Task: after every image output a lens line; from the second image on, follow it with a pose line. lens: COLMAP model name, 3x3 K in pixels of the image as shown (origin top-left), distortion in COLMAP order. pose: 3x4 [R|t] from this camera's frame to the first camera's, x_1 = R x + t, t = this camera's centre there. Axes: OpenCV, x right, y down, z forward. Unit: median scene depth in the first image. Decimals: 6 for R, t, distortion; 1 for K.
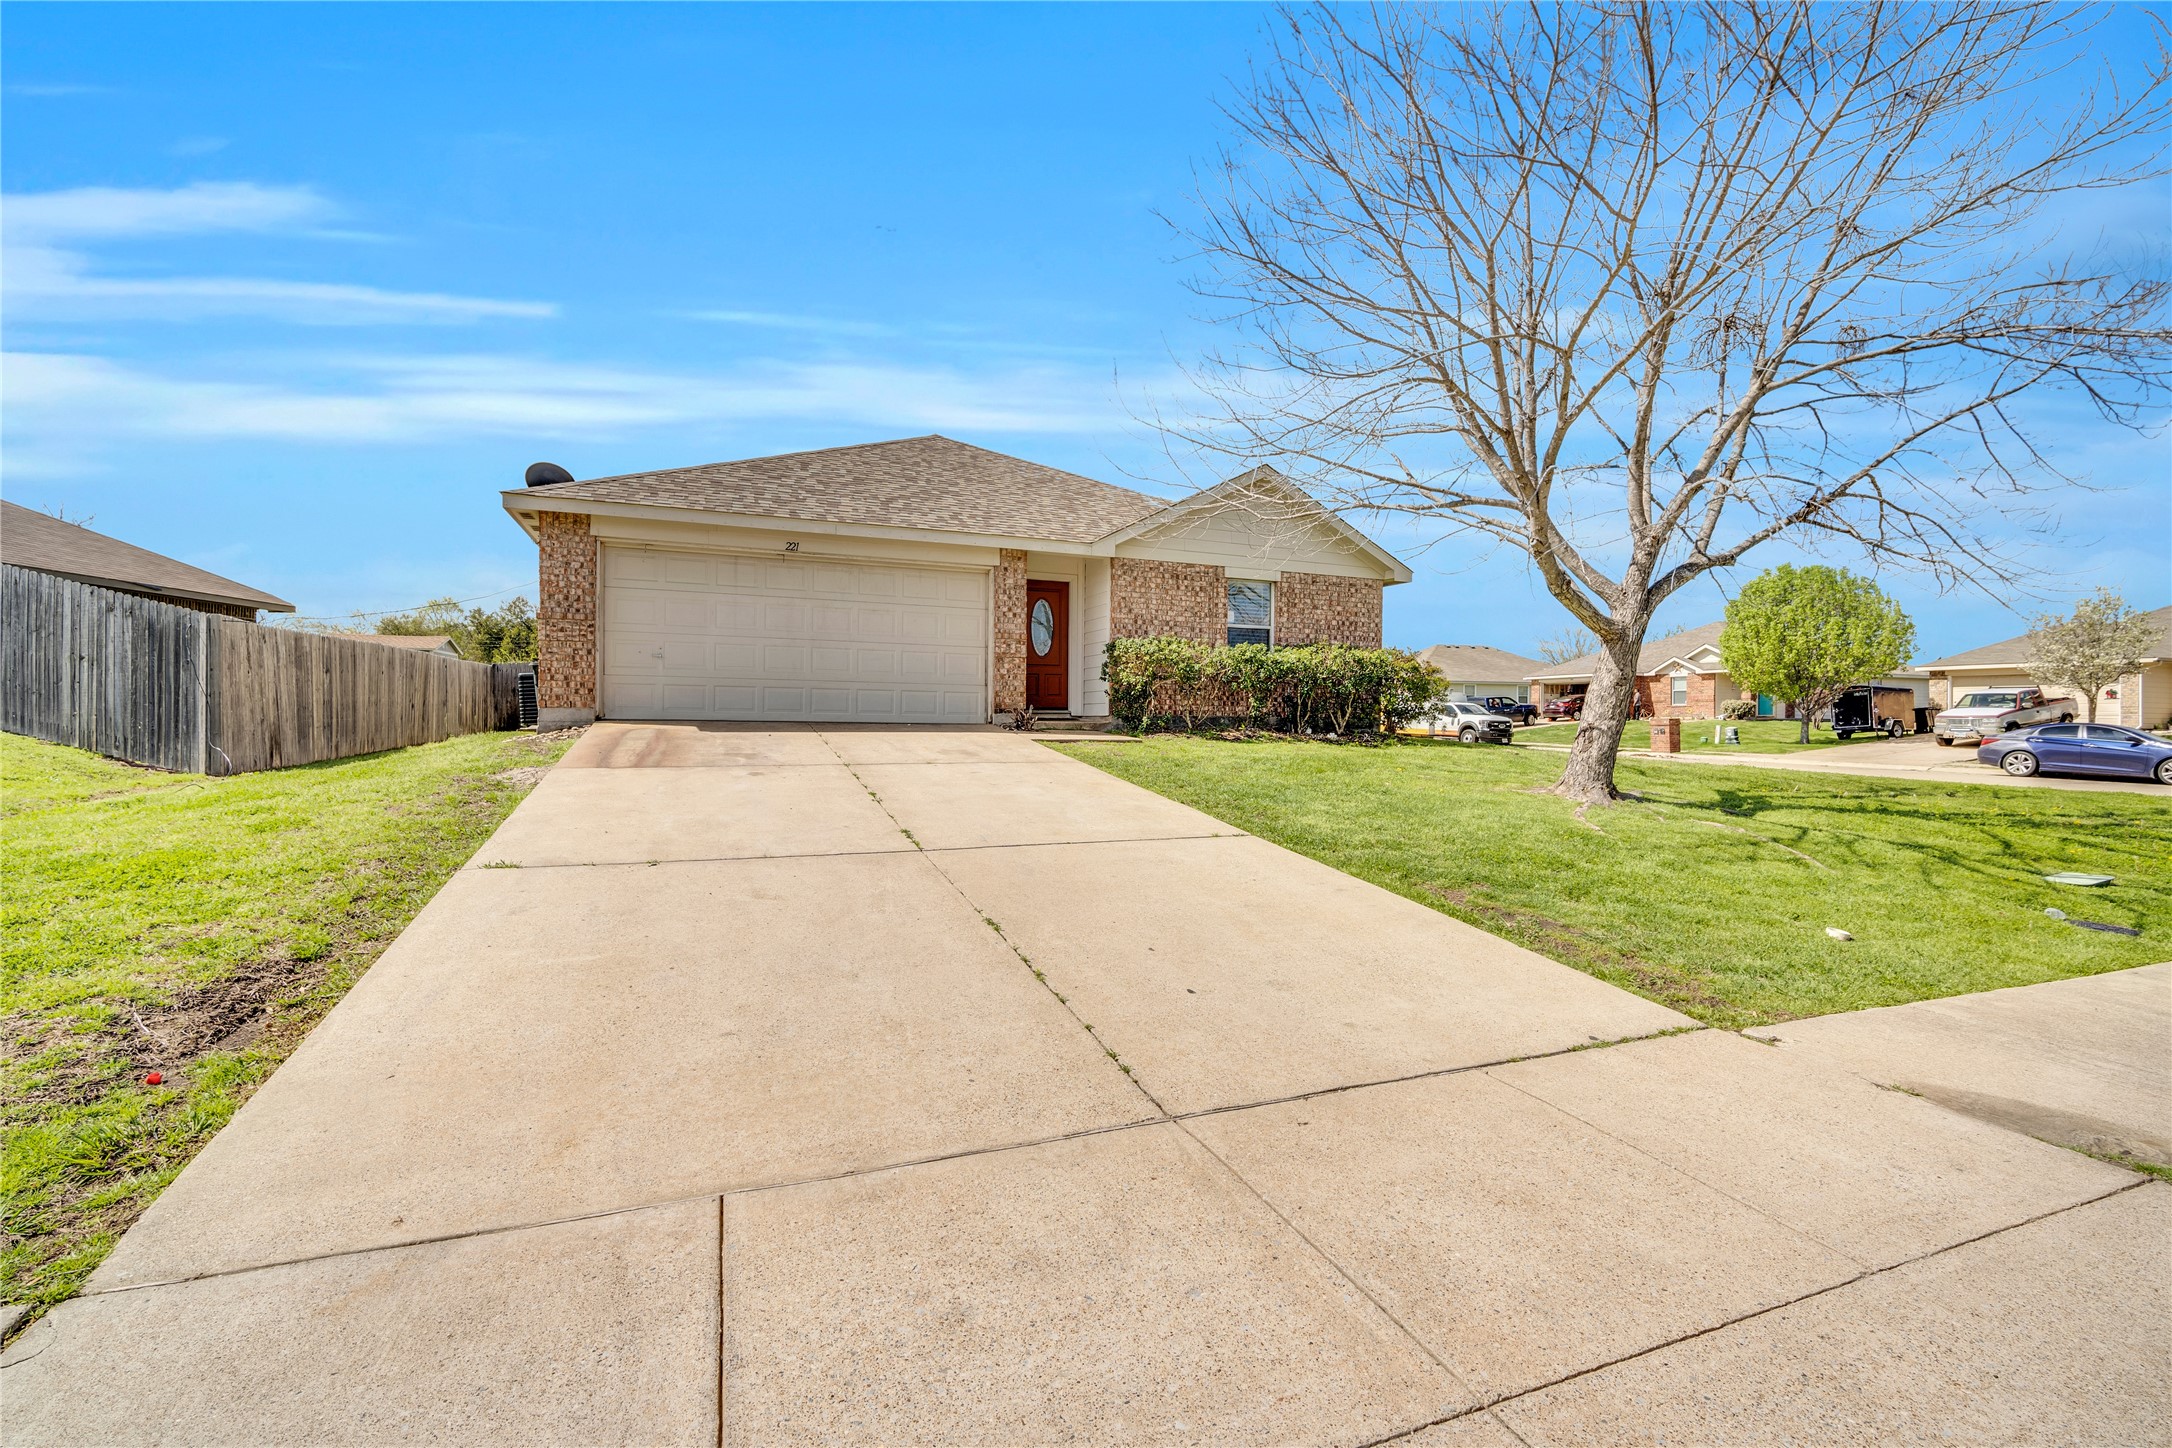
lens RADIAL K [[945.9, 0, 1084.7], [0, 945.9, 721.2], [0, 0, 1]] dist [-0.014437, 0.004918]
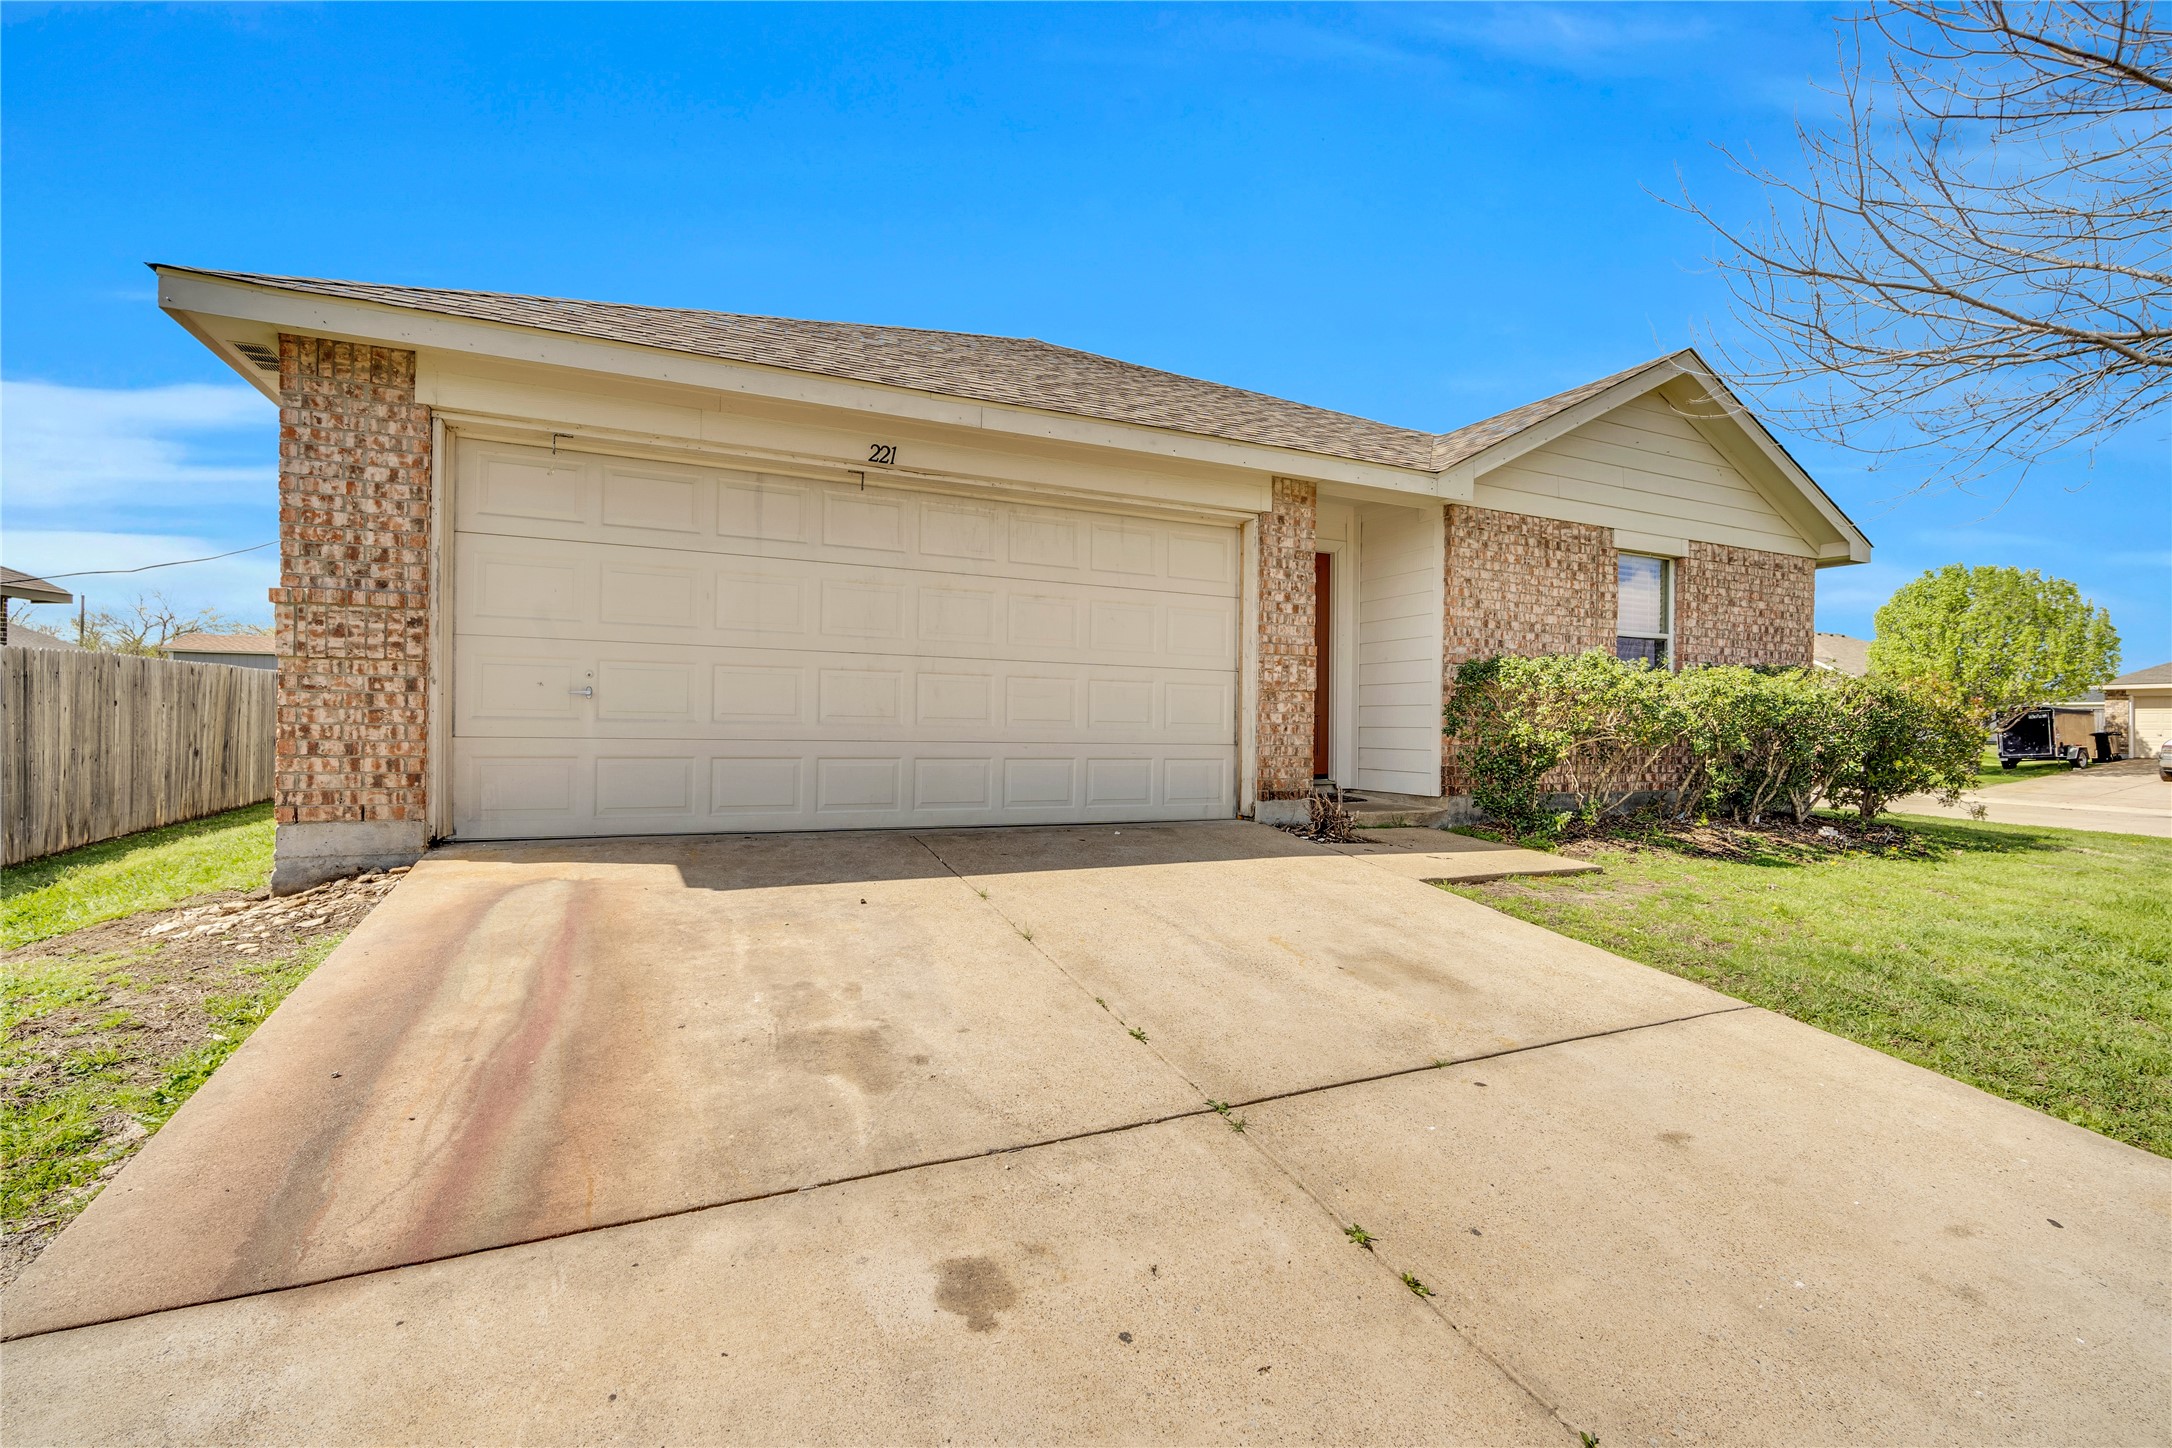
lens RADIAL K [[945.9, 0, 1081.1], [0, 945.9, 723.8], [0, 0, 1]] dist [-0.014437, 0.004918]
pose [[0.999384, 0.003636, 0.034914, -0.201652], [-0.003553, 0.999991, -0.002449, -0.046311], [-0.034922, 0.002323, 0.999387, 0.472760]]
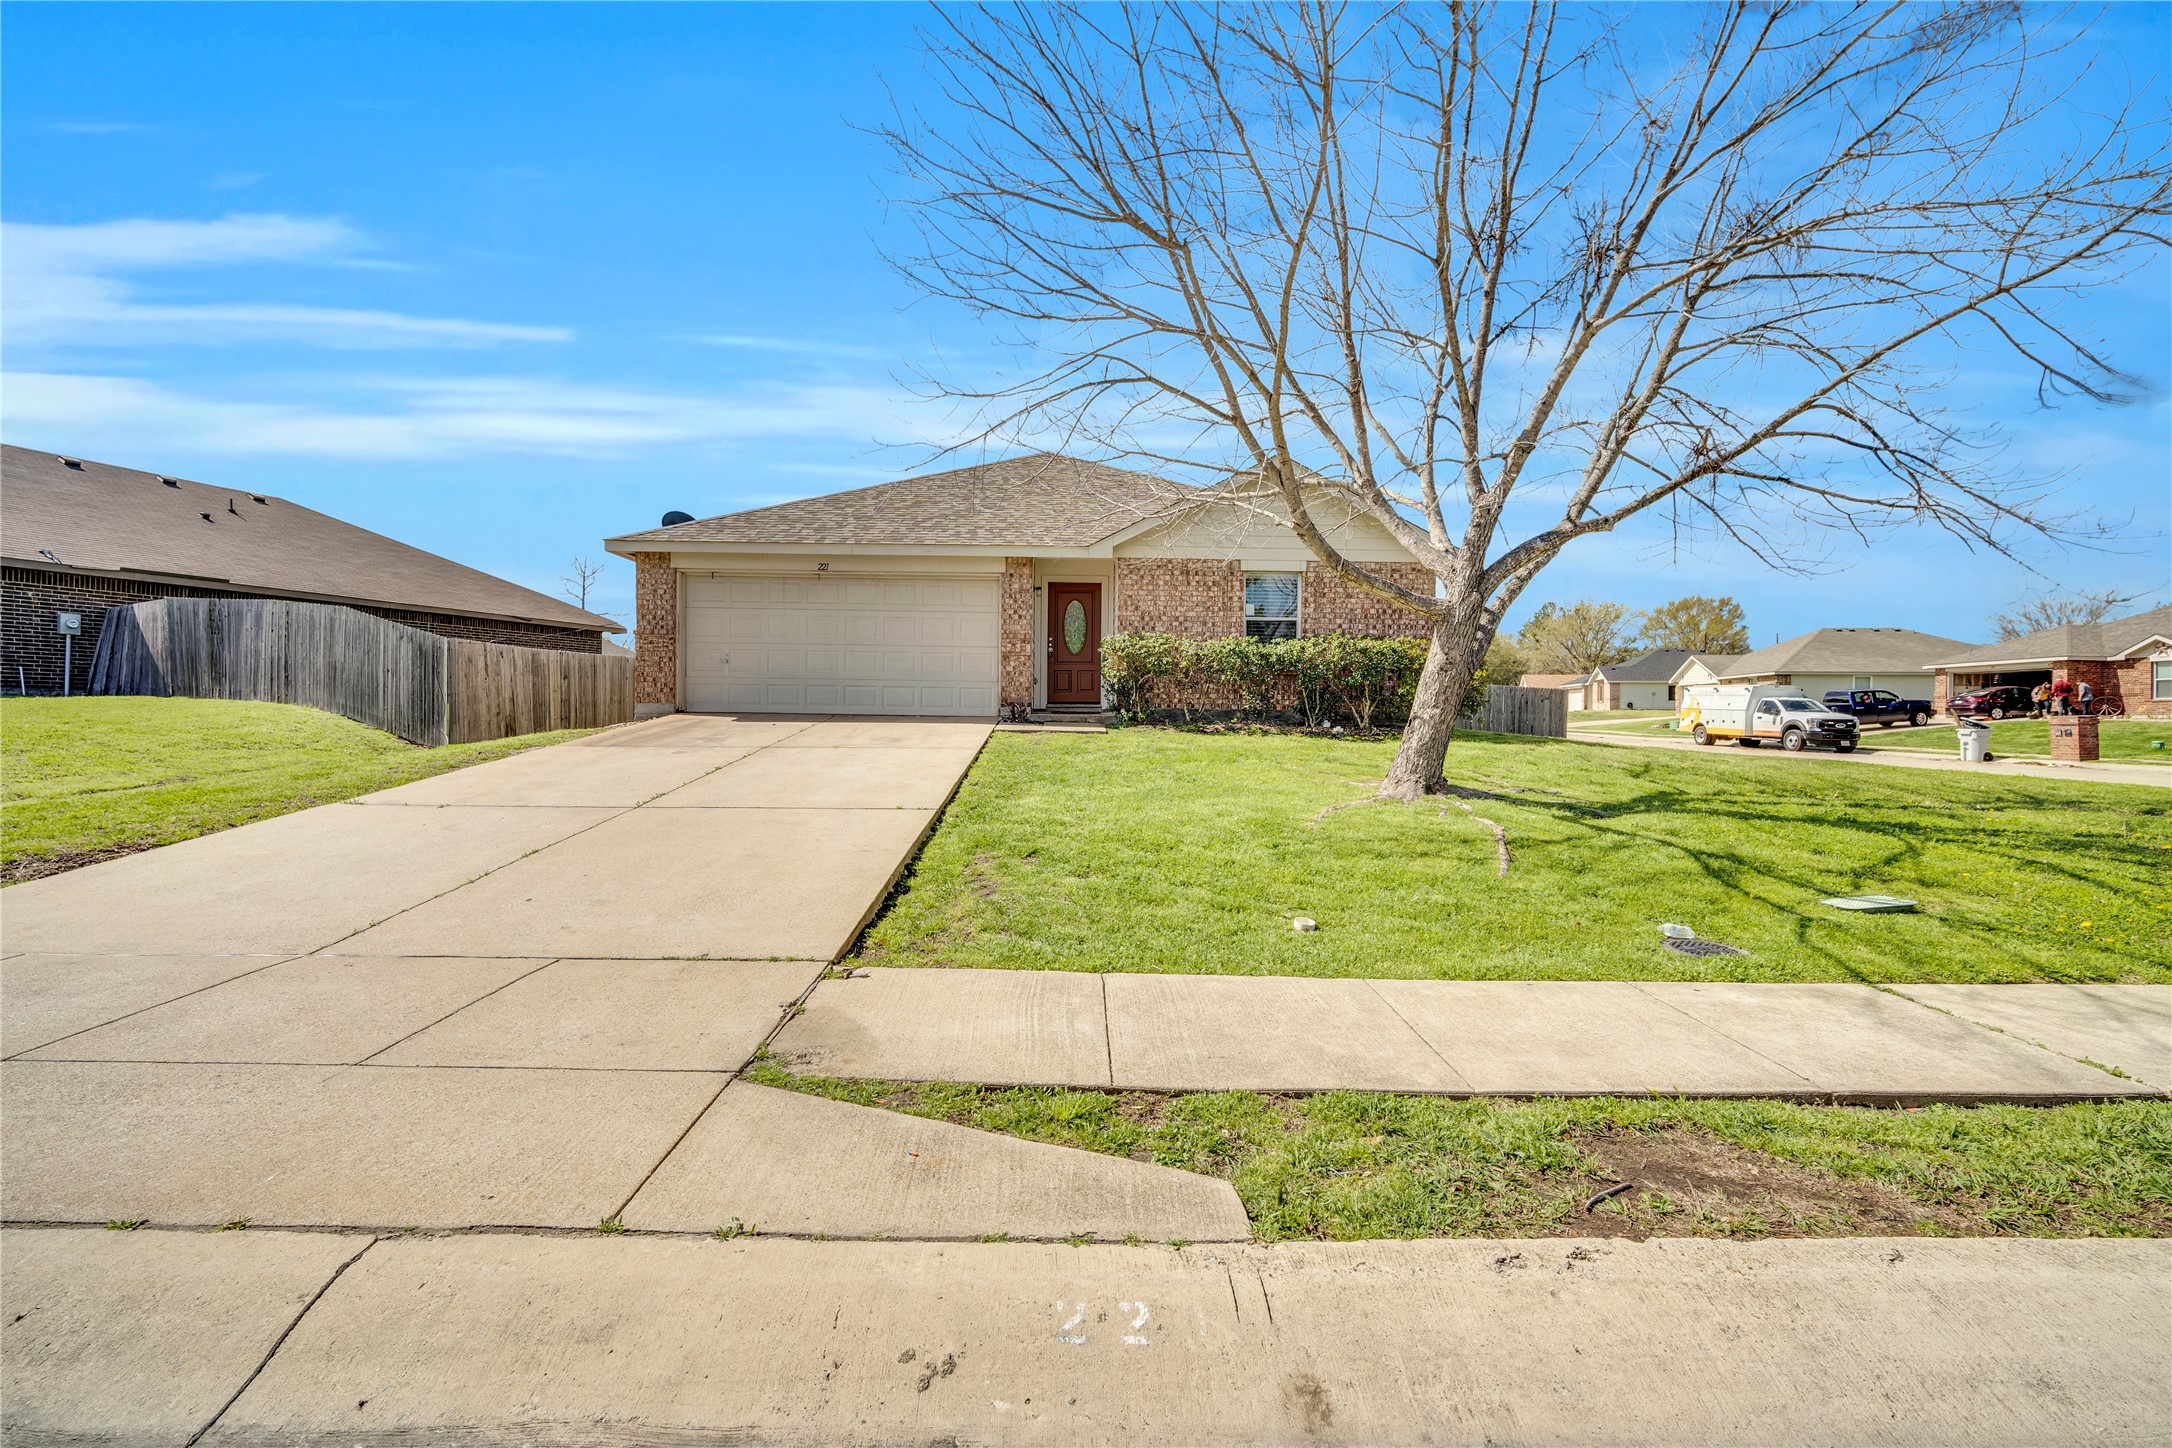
lens RADIAL K [[945.9, 0, 1081.3], [0, 945.9, 720.1], [0, 0, 1]] dist [-0.014437, 0.004918]
pose [[0.932019, 0.001302, -0.362406, 0.373978], [-0.001875, 0.999997, -0.001230, 0.007957], [0.362404, 0.001826, 0.932019, 0.008207]]
